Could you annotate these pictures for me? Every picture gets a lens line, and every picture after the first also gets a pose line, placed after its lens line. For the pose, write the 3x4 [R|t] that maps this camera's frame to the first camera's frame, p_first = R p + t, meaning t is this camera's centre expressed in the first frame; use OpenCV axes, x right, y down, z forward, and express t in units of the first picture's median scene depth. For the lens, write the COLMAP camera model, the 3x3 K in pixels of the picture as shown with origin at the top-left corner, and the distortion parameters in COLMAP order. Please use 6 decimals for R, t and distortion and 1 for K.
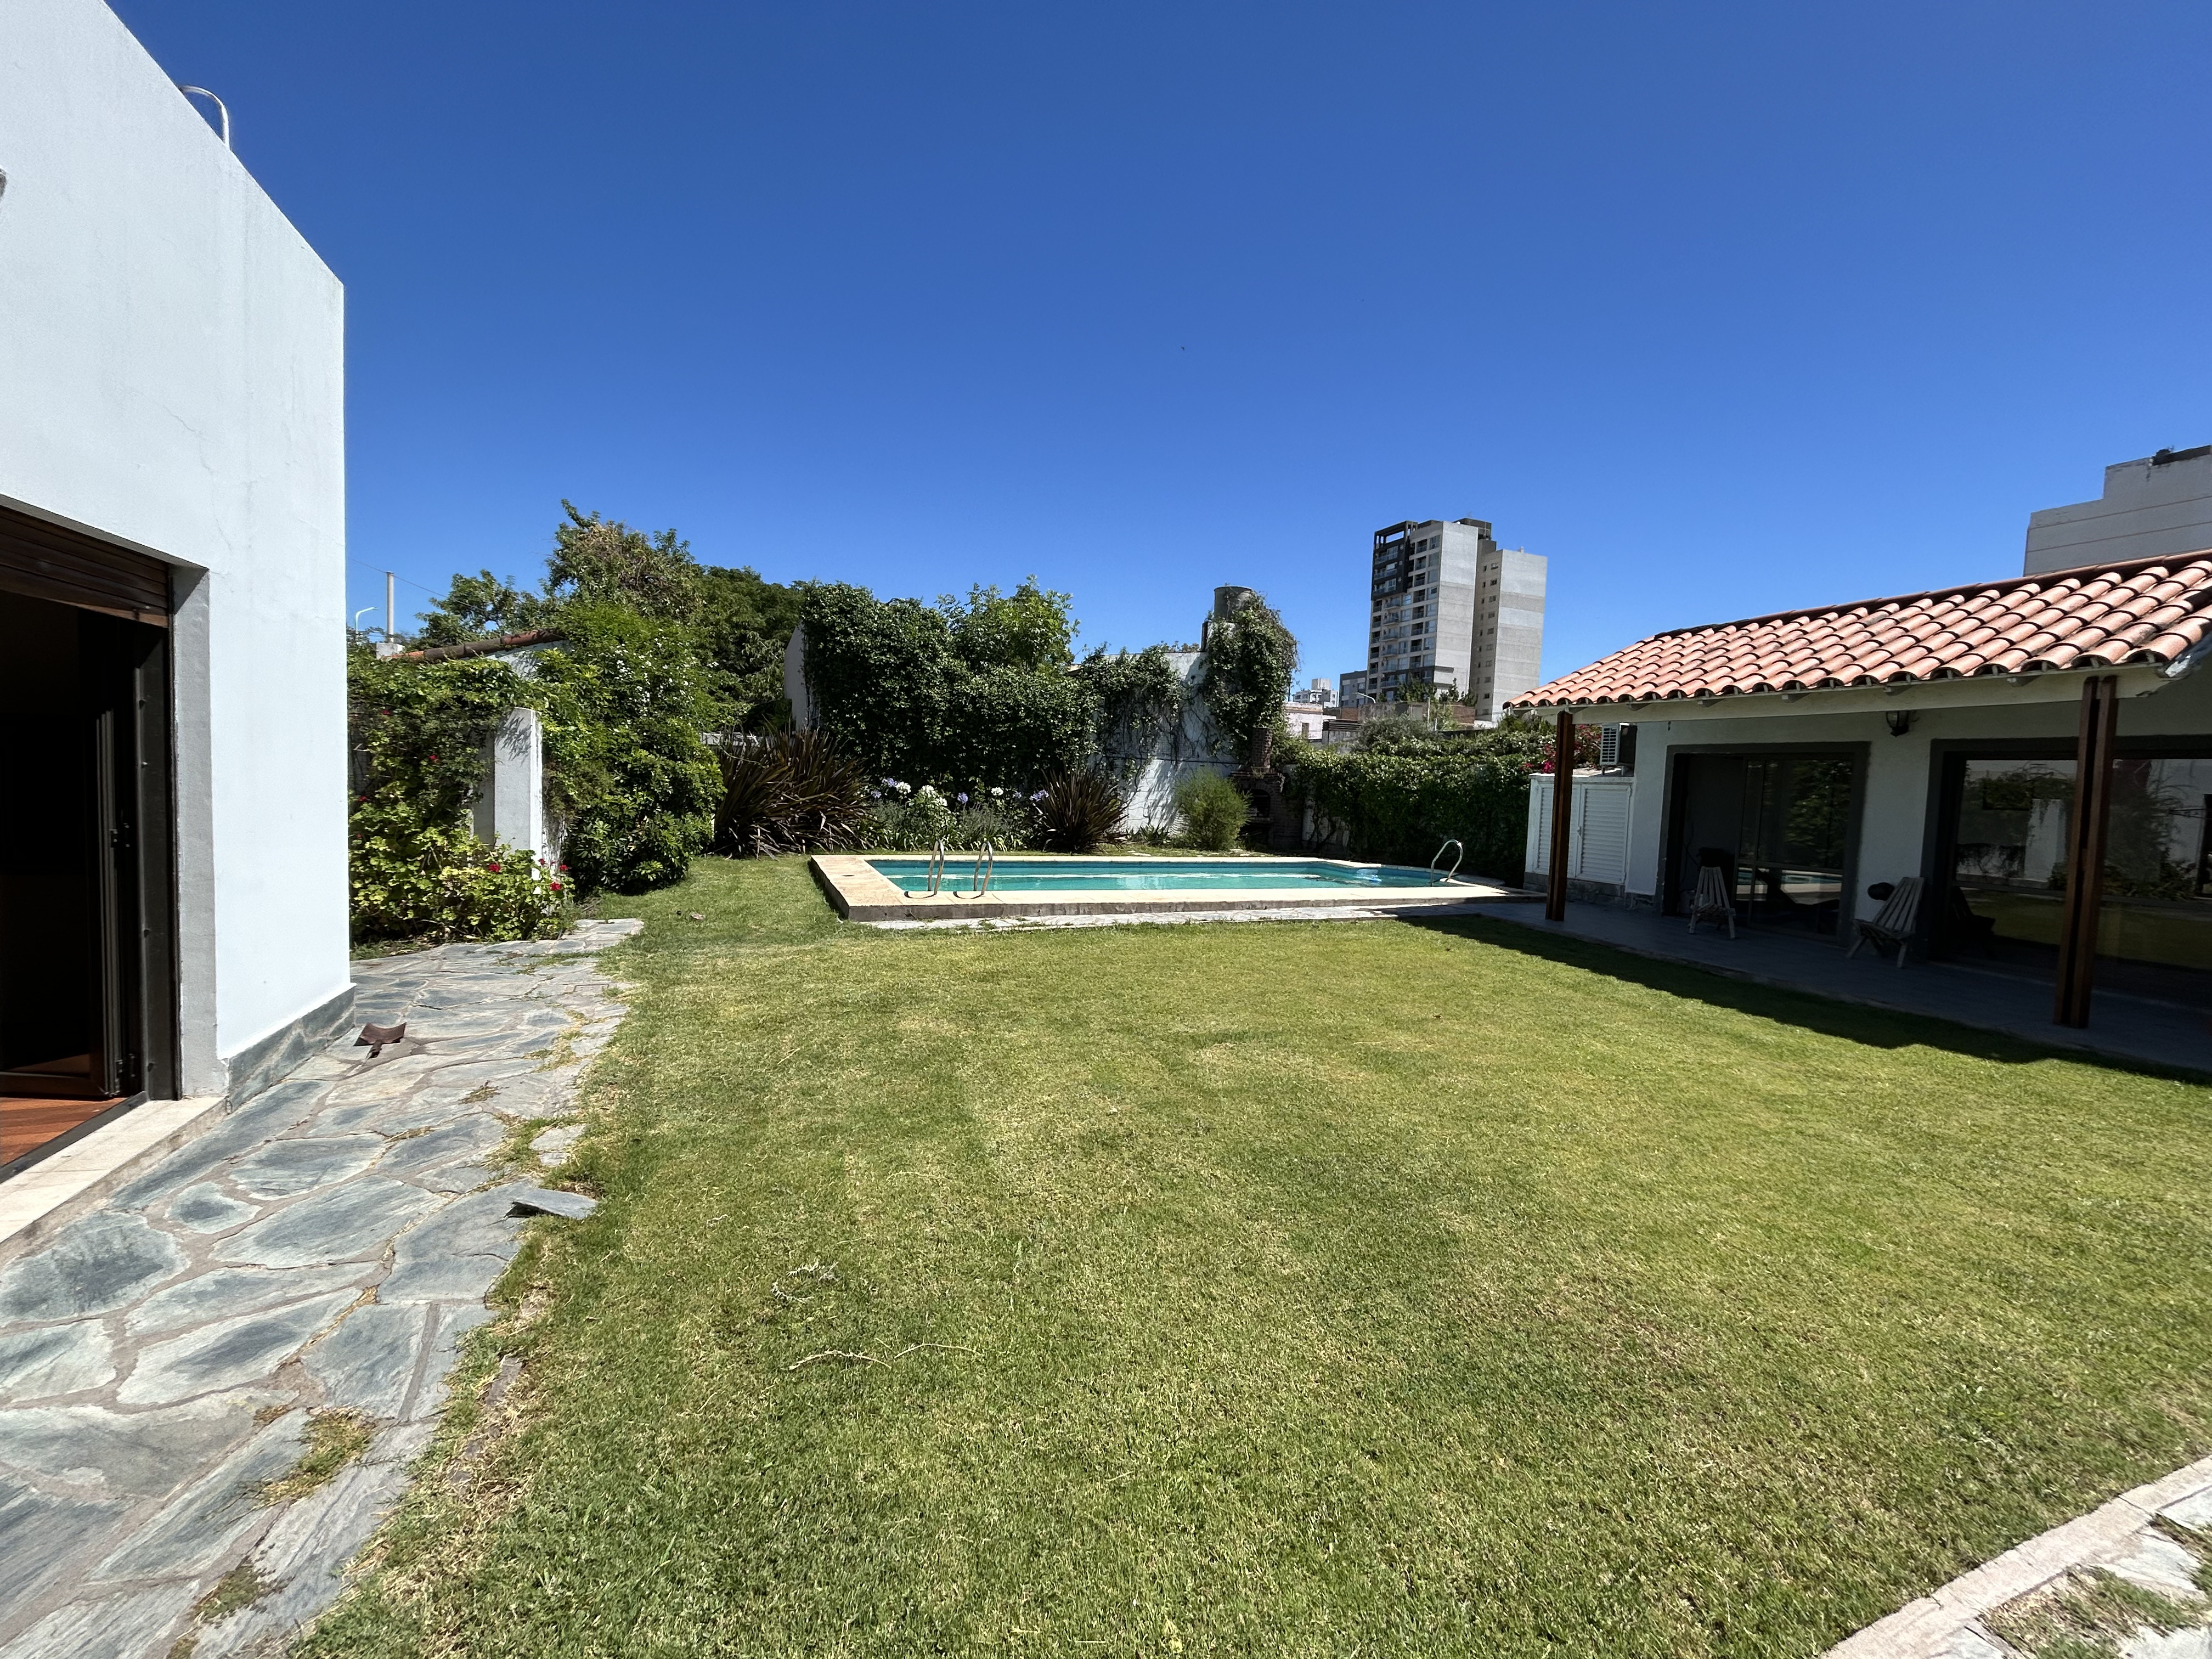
lens RADIAL K [[887.1, 0, 1099.7], [0, 887.1, 826.0], [0, 0, 1]] dist [-0.001642, -0.000020]
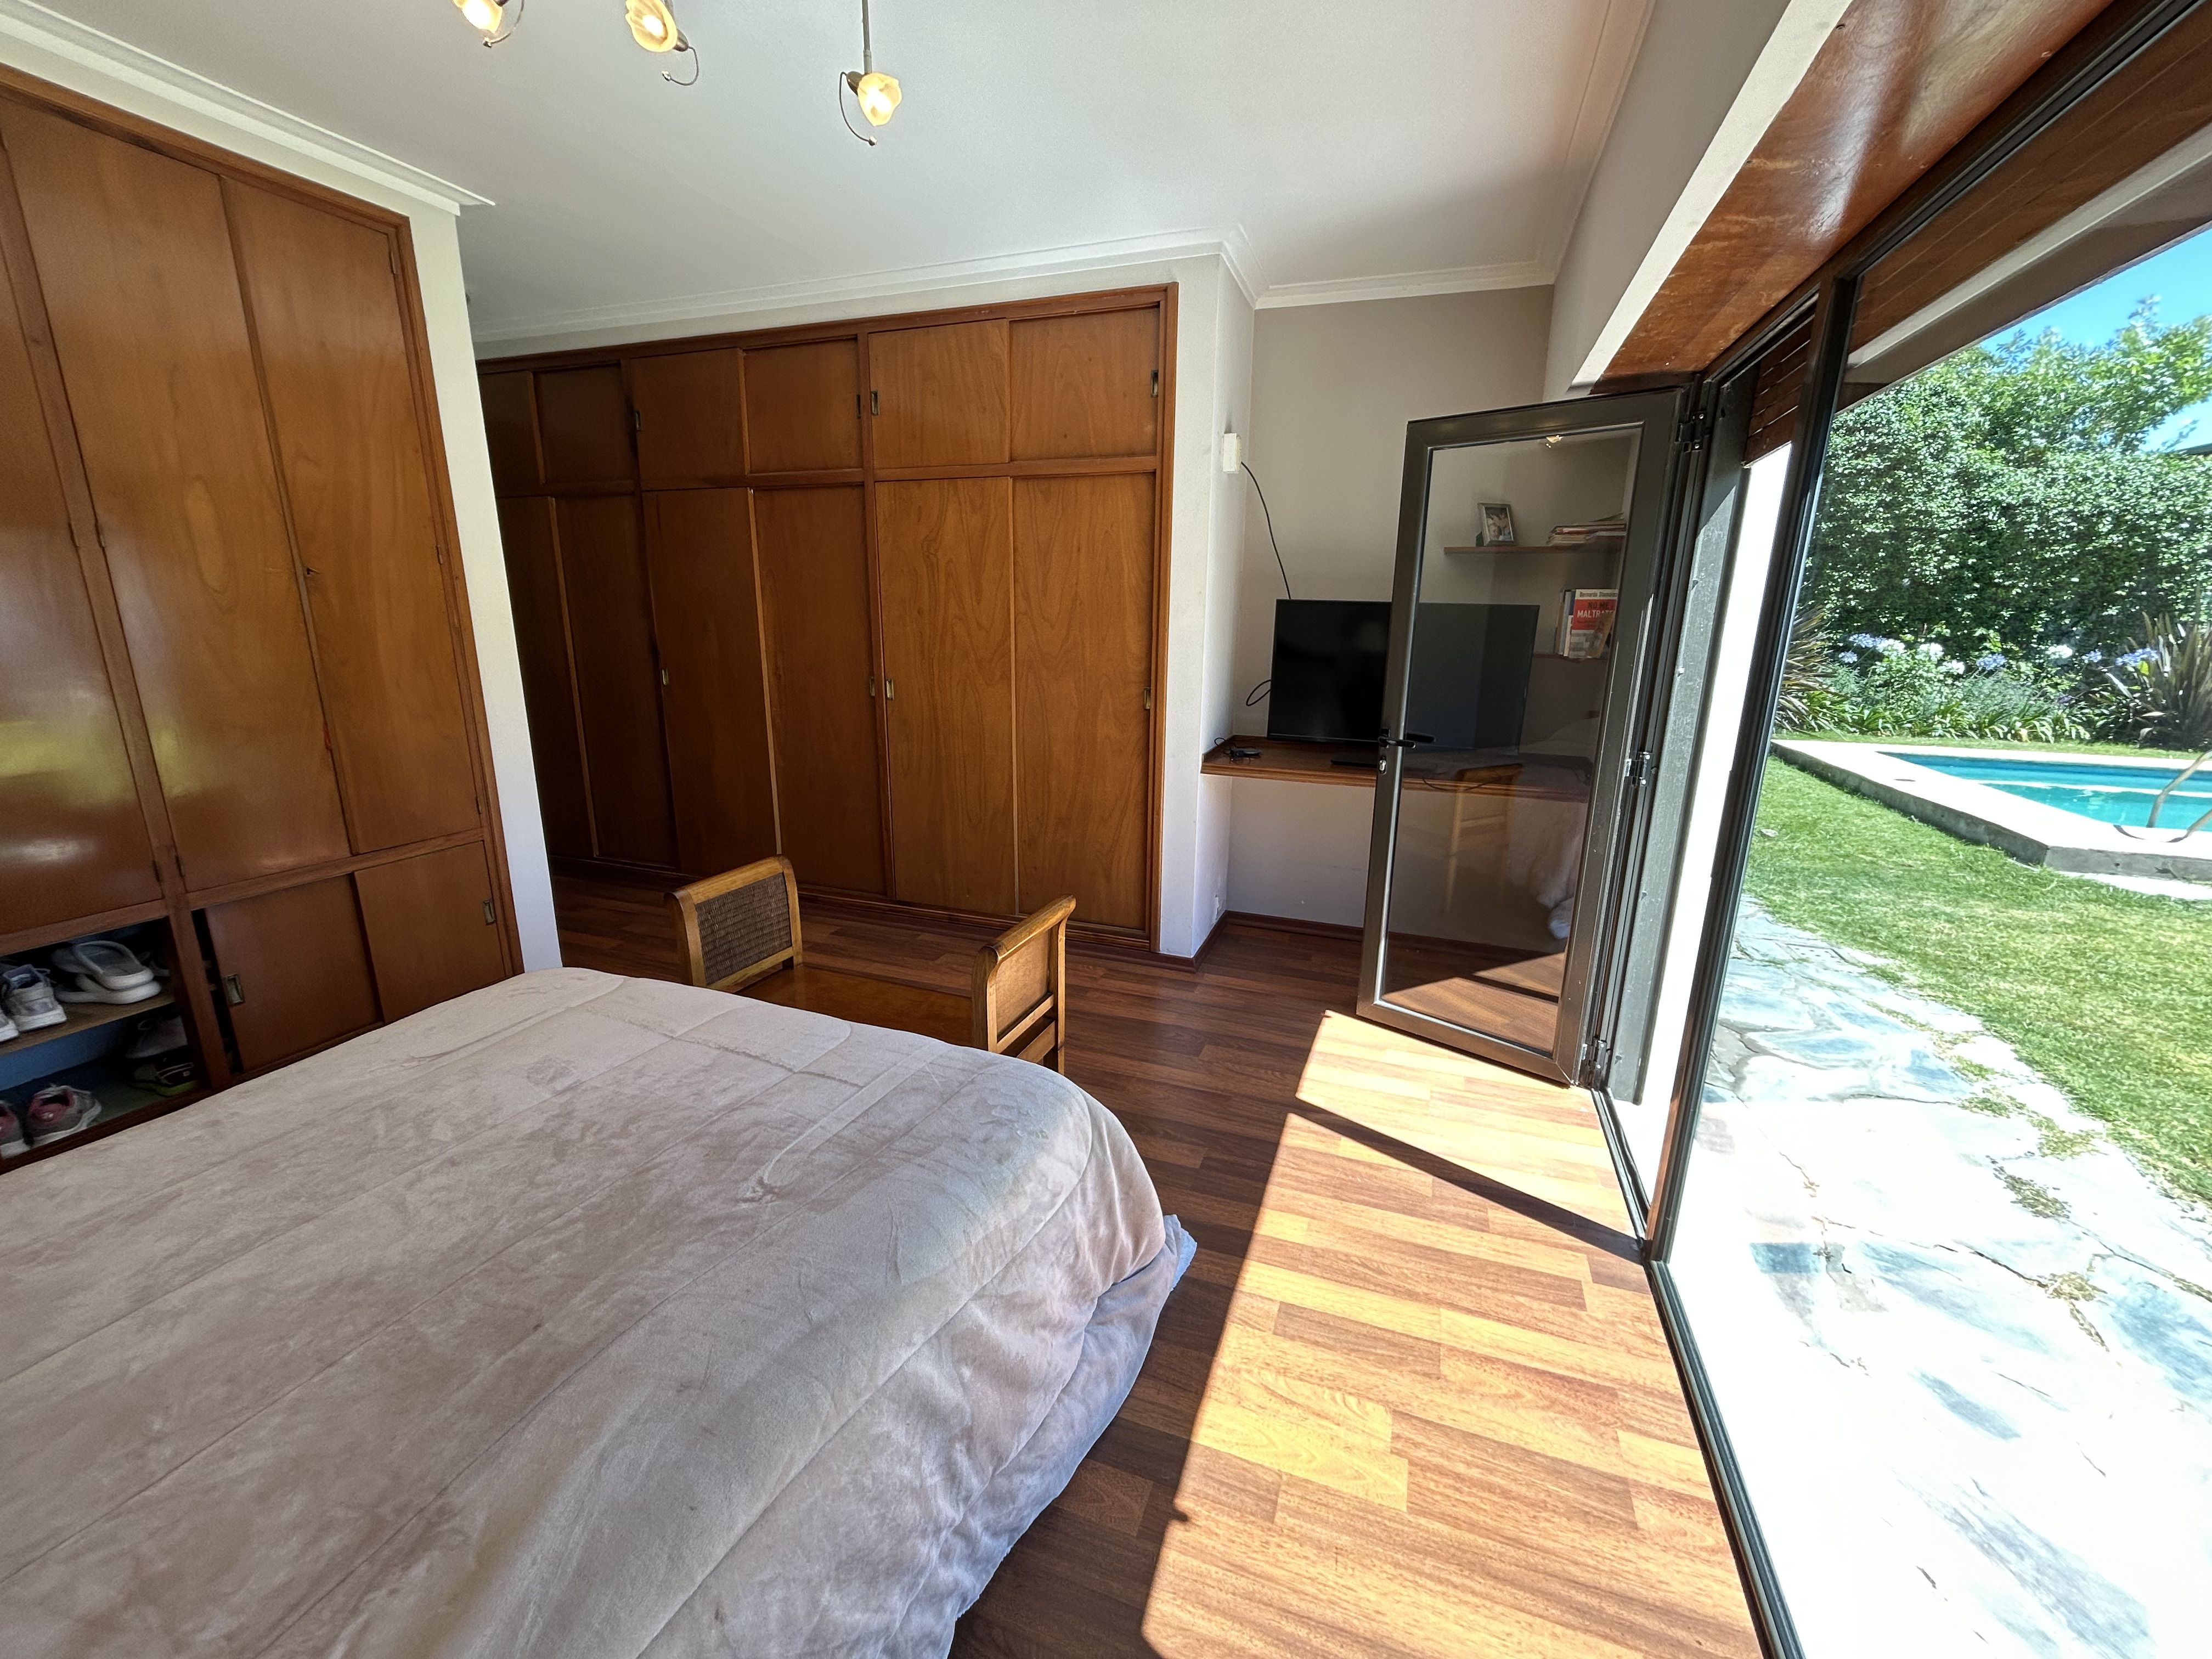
lens RADIAL K [[887.1, 0, 1099.7], [0, 887.1, 826.0], [0, 0, 1]] dist [-0.001642, -0.000020]
pose [[0.741637, 0.130411, -0.658002, -0.186909], [-0.018519, 0.984527, 0.174253, -0.012843], [0.670545, -0.117047, 0.732577, 0.027362]]
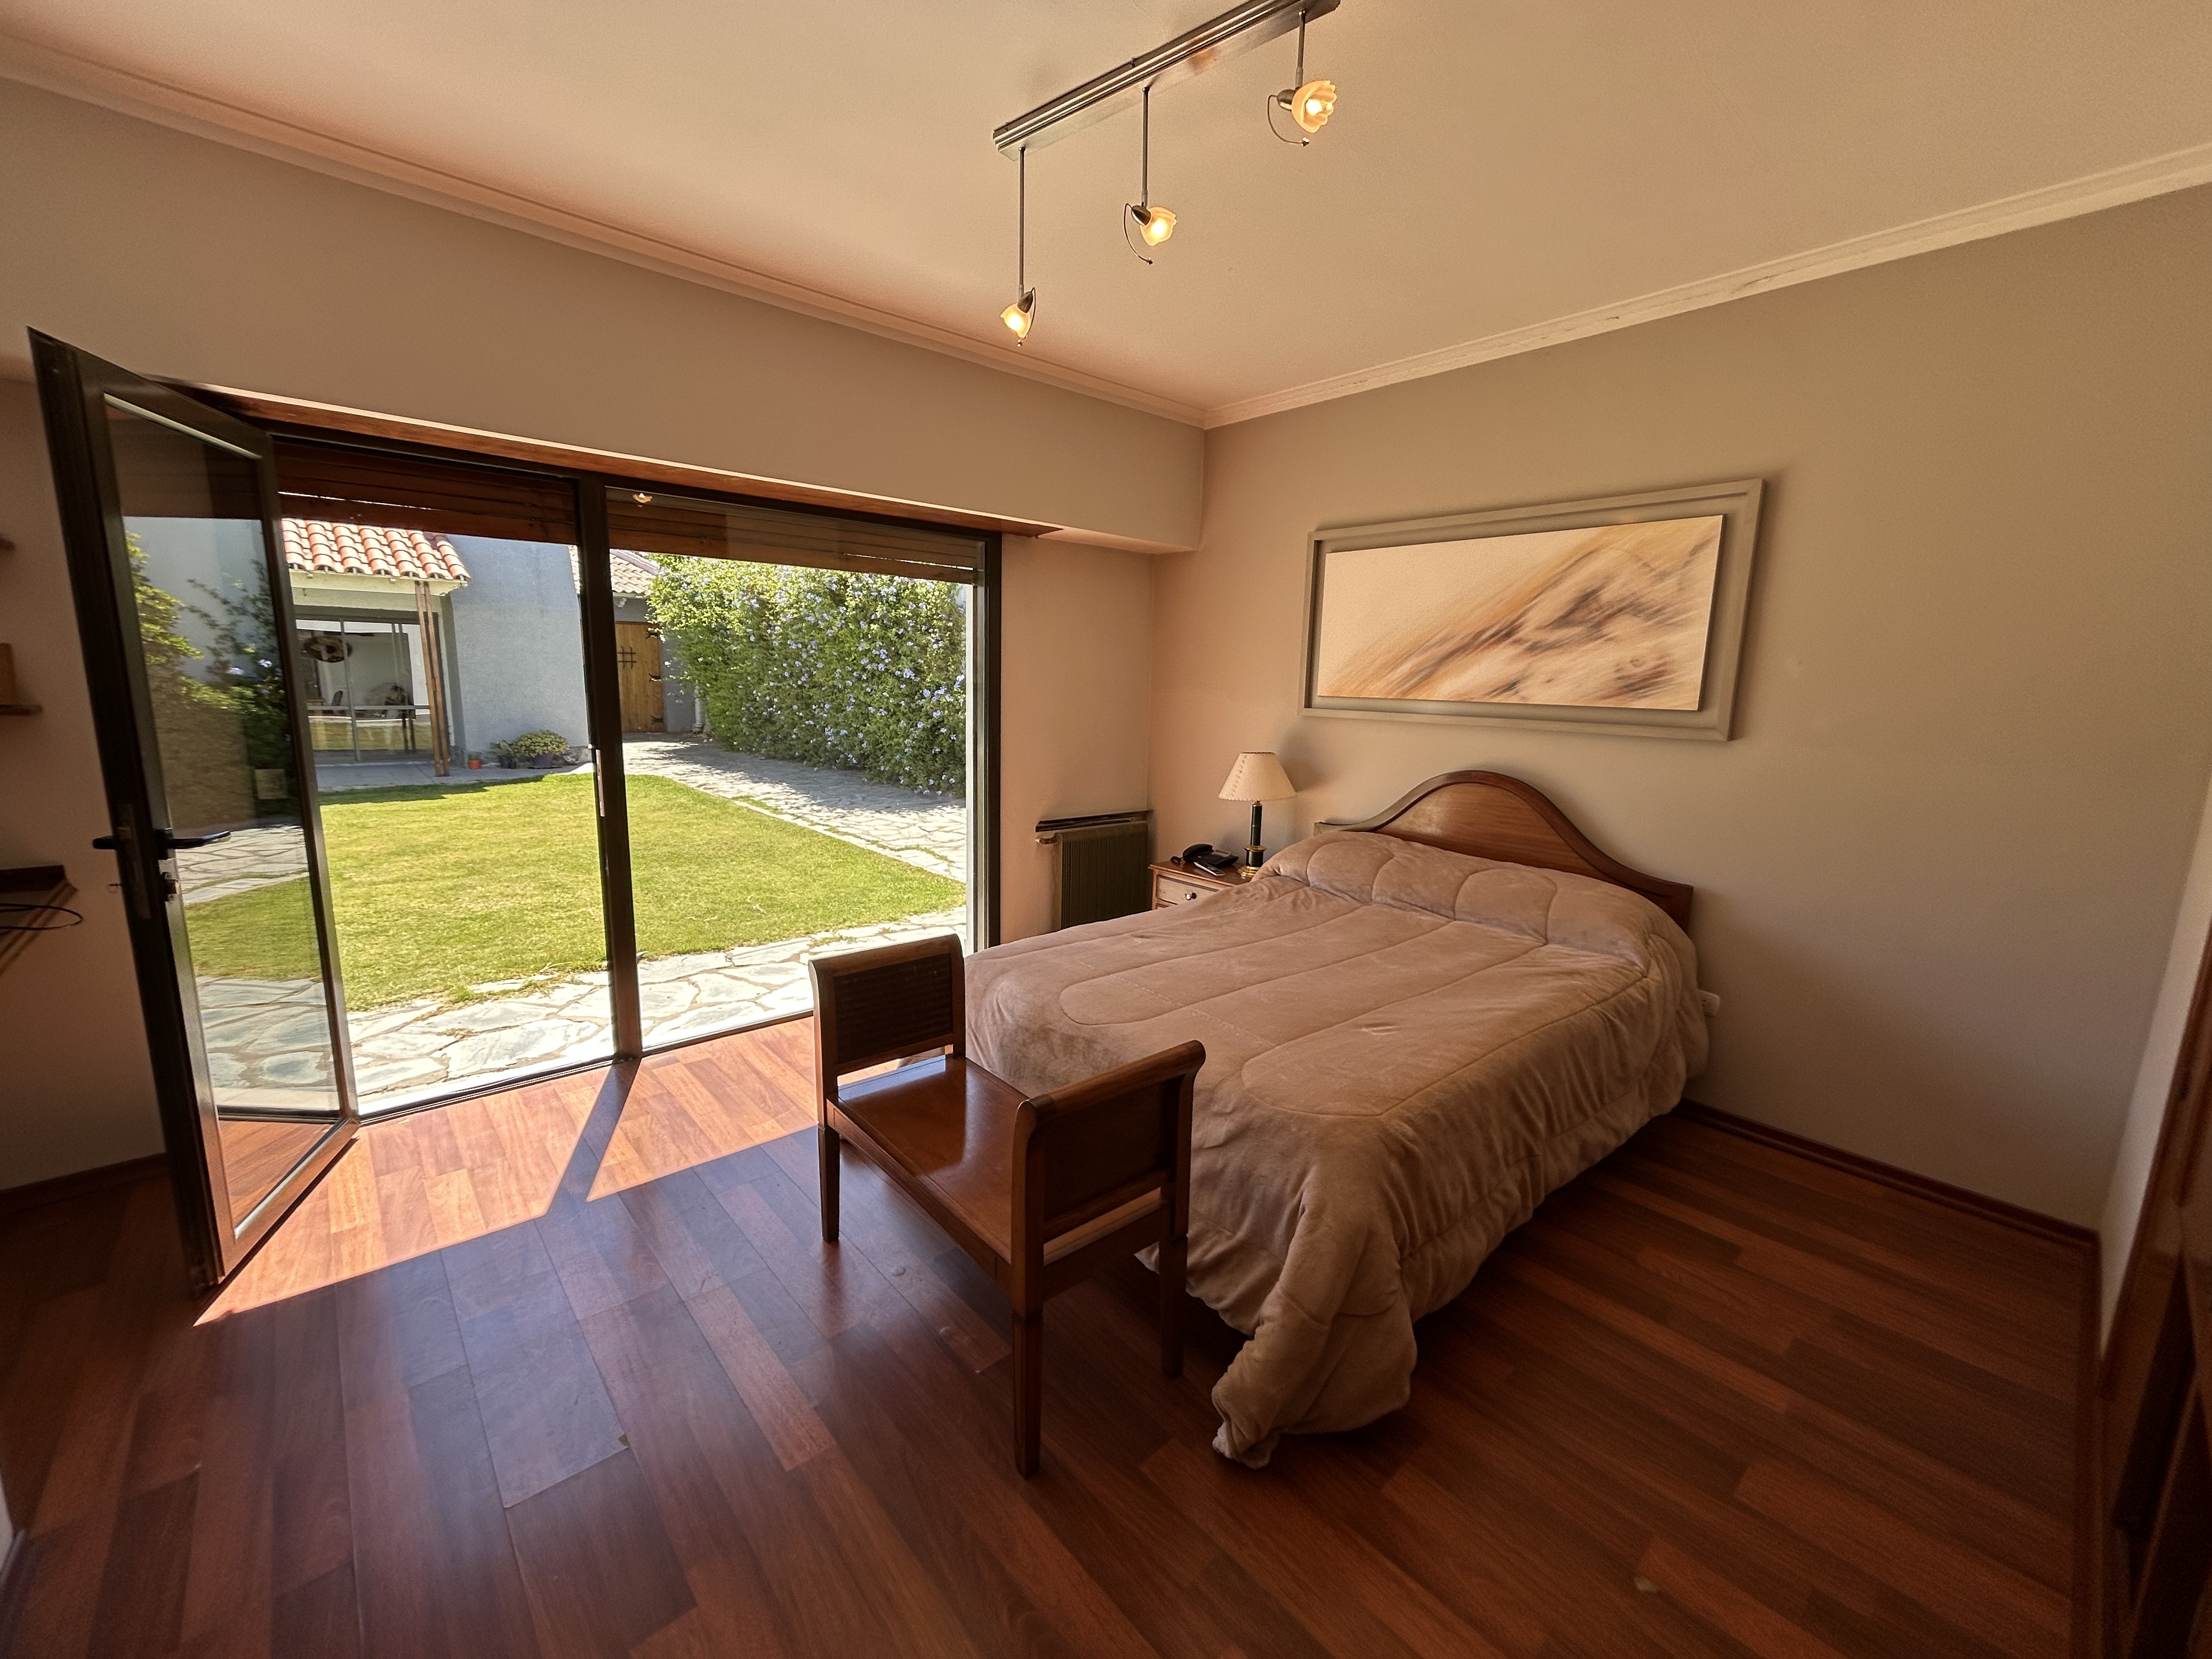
lens RADIAL K [[887.1, 0, 1099.7], [0, 887.1, 826.0], [0, 0, 1]] dist [-0.001642, -0.000020]
pose [[-0.332679, -0.206299, 0.920199, -0.405998], [0.009119, 0.975030, 0.221888, -0.026876], [-0.942996, 0.082209, -0.322490, 0.121312]]
